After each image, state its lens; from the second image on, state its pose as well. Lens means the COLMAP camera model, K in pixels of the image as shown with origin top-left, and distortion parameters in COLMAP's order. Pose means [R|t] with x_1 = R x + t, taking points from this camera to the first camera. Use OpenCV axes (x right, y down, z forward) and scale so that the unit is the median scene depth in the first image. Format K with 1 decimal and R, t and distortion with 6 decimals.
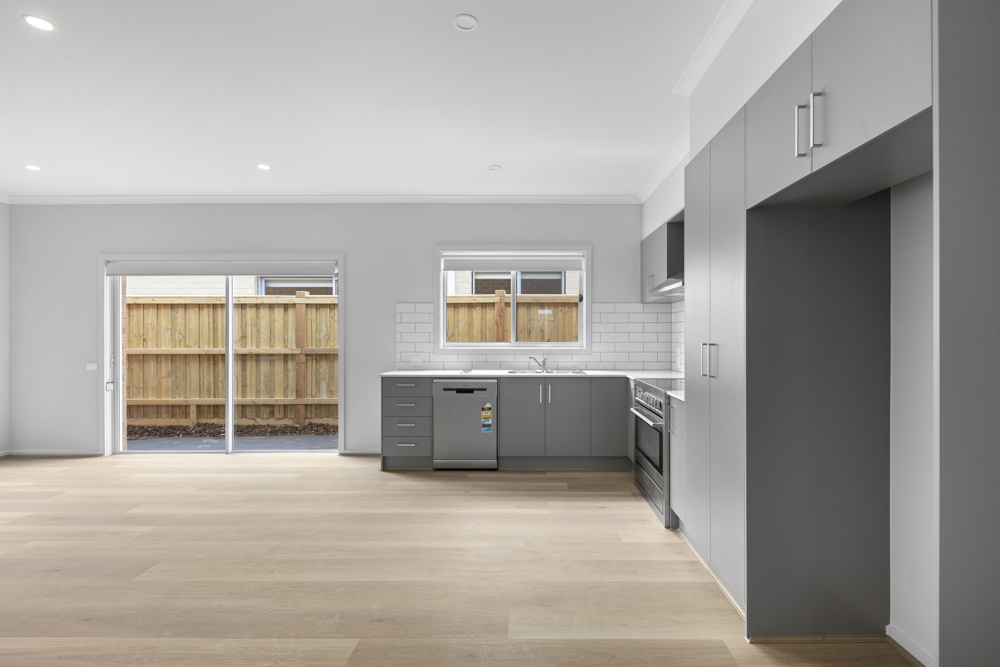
lens RADIAL K [[458.1, 0, 520.8], [0, 458.1, 337.3], [0, 0, 1]] dist [0.009813, -0.005164]
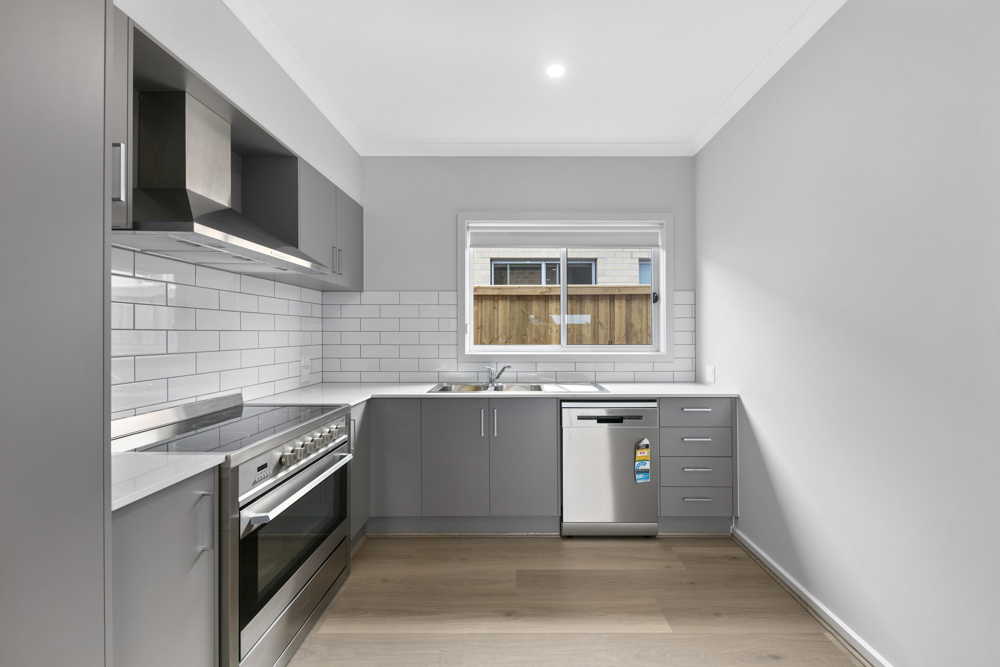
lens RADIAL K [[399.5, 0, 517.2], [0, 399.5, 334.8], [0, 0, 1]] dist [0.002057, 0.000000]
pose [[0.999874, -0.001167, 0.015828, -0.104455], [0.001204, 0.999997, -0.002331, -0.003765], [-0.015825, 0.002350, 0.999872, 0.362180]]
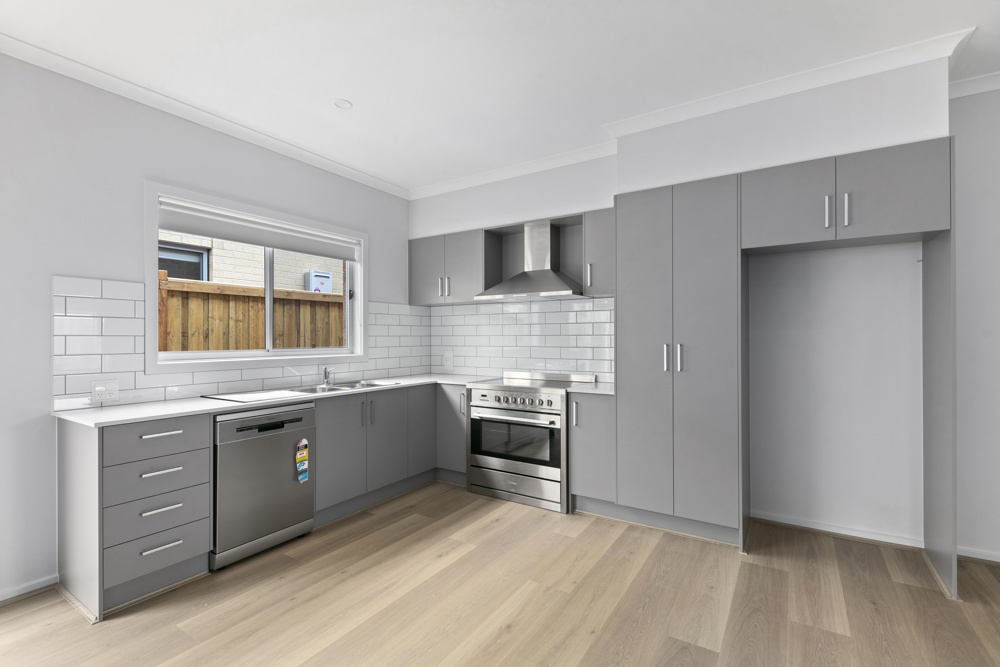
lens RADIAL K [[458.1, 0, 507.1], [0, 458.1, 335.1], [0, 0, 1]] dist [0.009813, -0.005164]
pose [[0.533277, 0.001931, 0.845938, -0.424217], [0.010872, 0.999899, -0.009136, -0.001207], [-0.845871, 0.014070, 0.533202, 0.327532]]
